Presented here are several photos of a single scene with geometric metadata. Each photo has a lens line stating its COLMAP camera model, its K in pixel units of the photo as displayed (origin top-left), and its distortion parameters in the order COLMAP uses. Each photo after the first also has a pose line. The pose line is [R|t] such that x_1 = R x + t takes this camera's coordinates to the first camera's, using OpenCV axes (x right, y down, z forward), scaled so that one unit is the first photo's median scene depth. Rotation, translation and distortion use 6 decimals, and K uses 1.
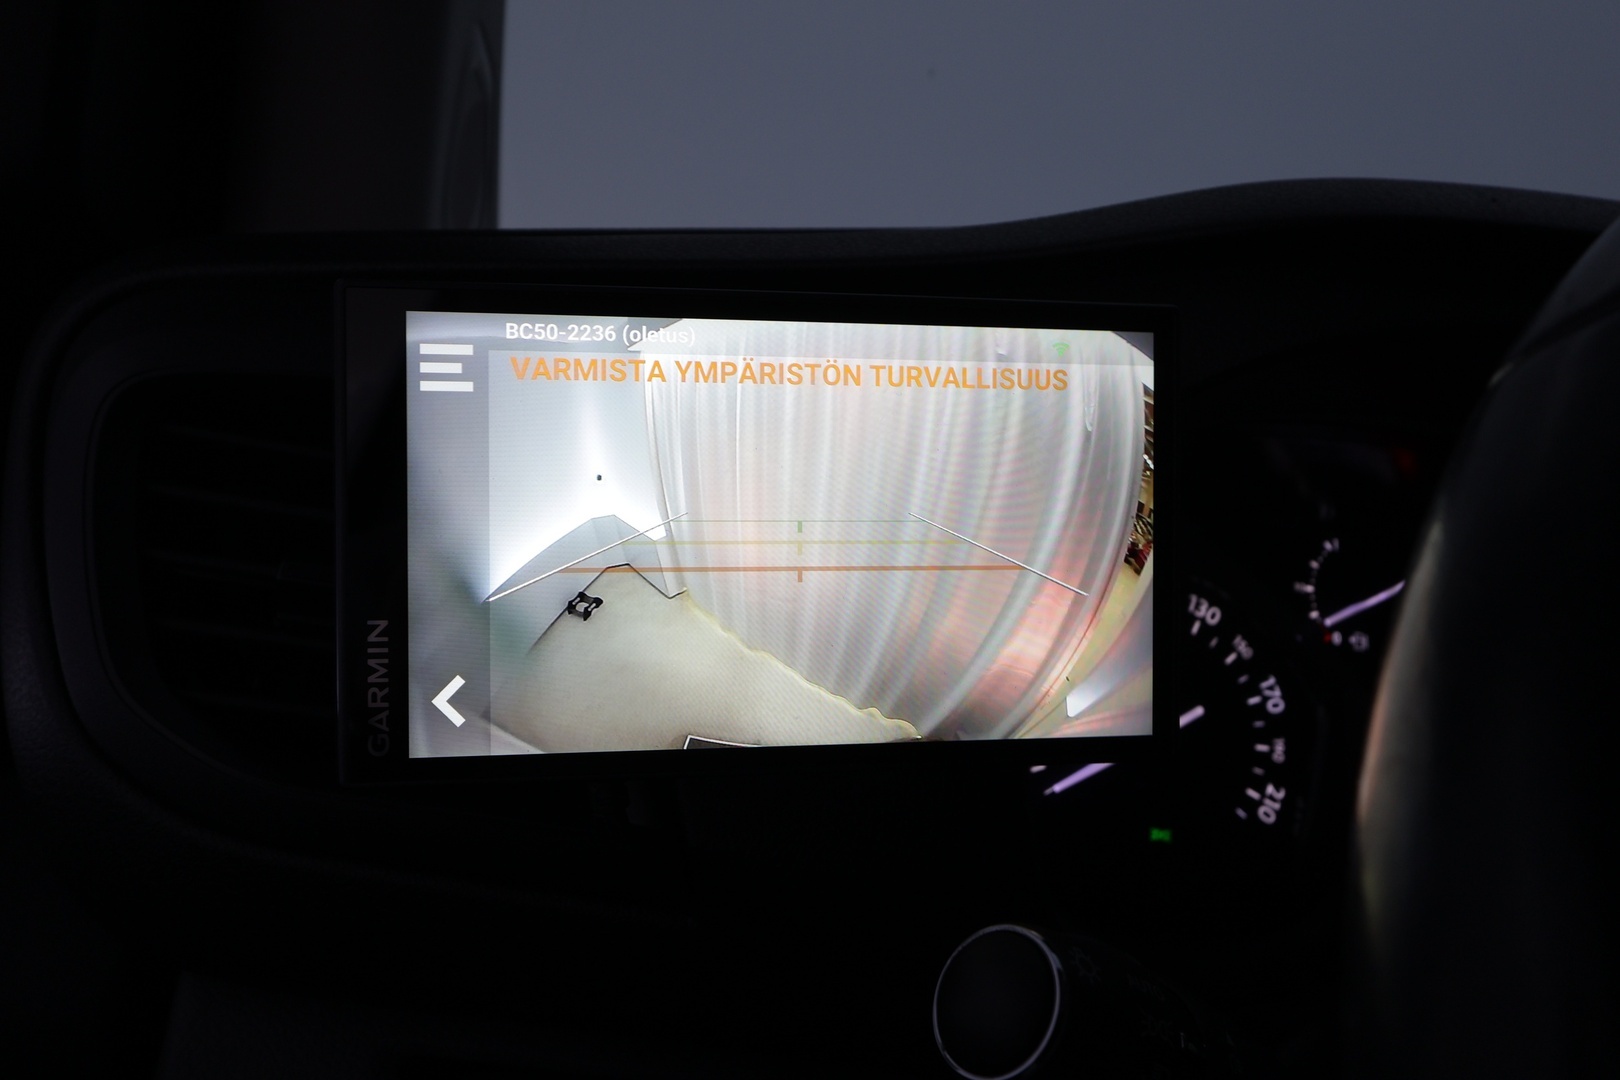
lens RADIAL K [[1235.6, 0, 810.0], [0, 1235.6, 540.0], [0, 0, 1]] dist [0.007718, 0.000630]
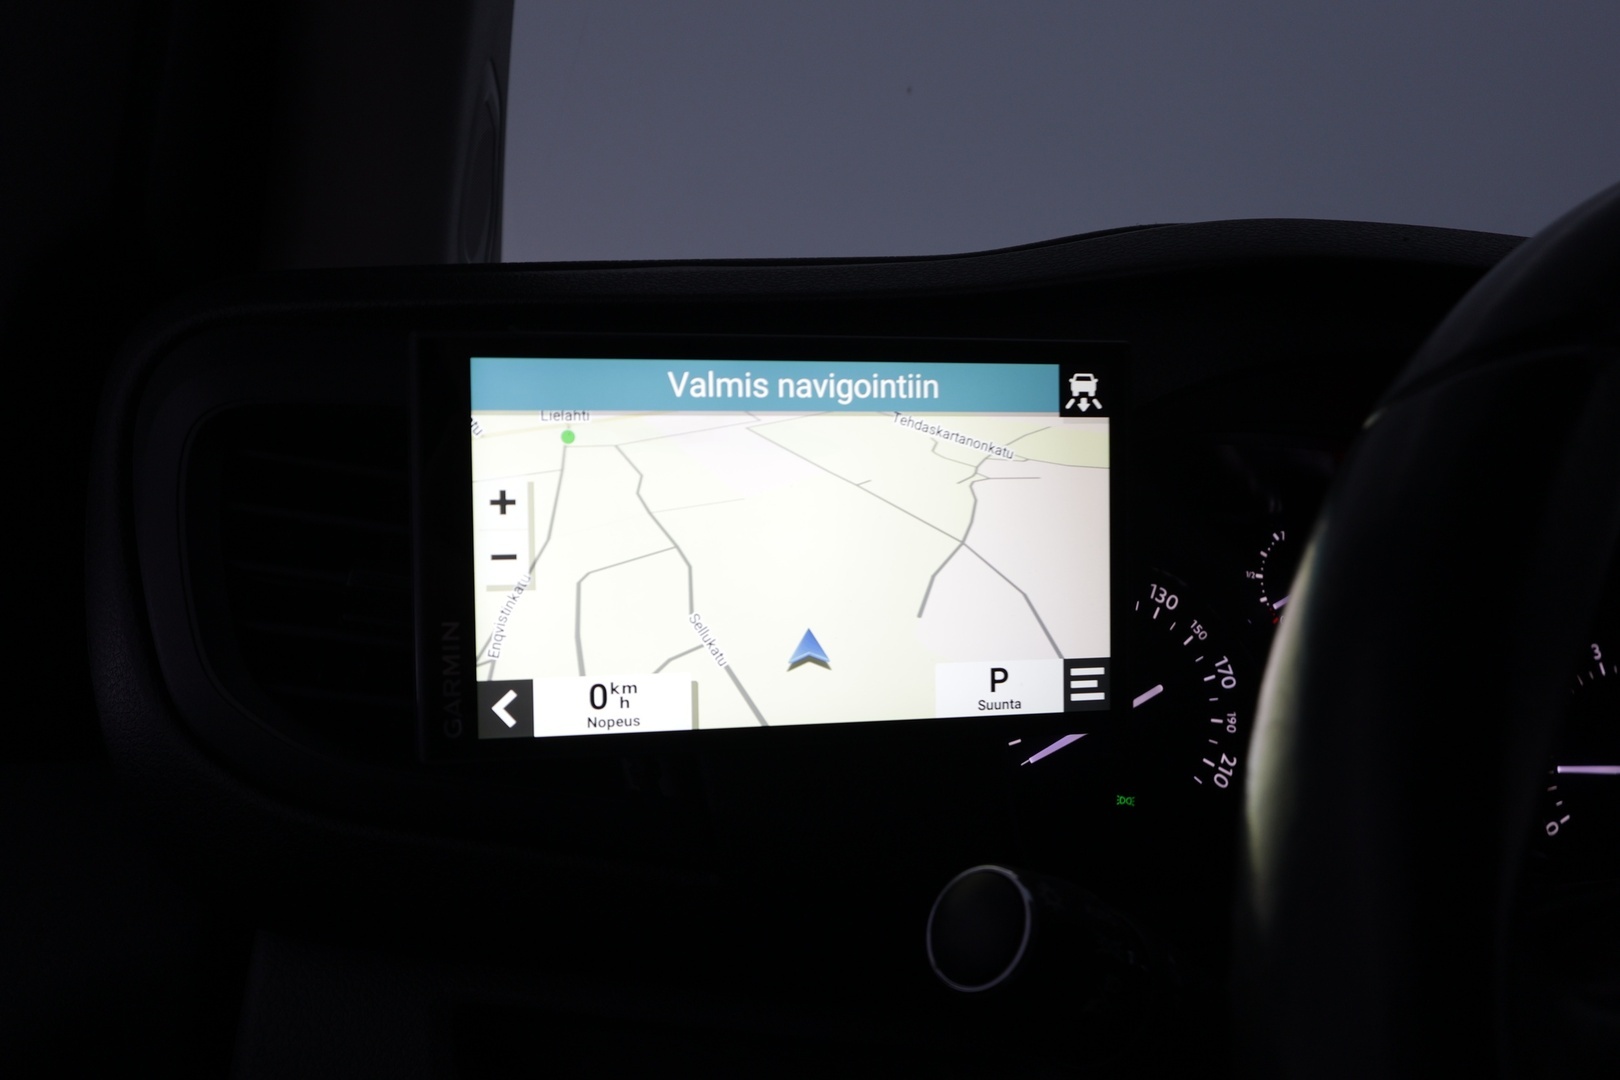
lens RADIAL K [[1251.9, 0, 810.0], [0, 1251.9, 540.0], [0, 0, 1]] dist [-0.001409, -0.000737]
pose [[0.999750, -0.012563, 0.018482, -0.021784], [0.012274, 0.999802, 0.015673, -0.020417], [-0.018675, -0.015442, 0.999706, -0.142656]]
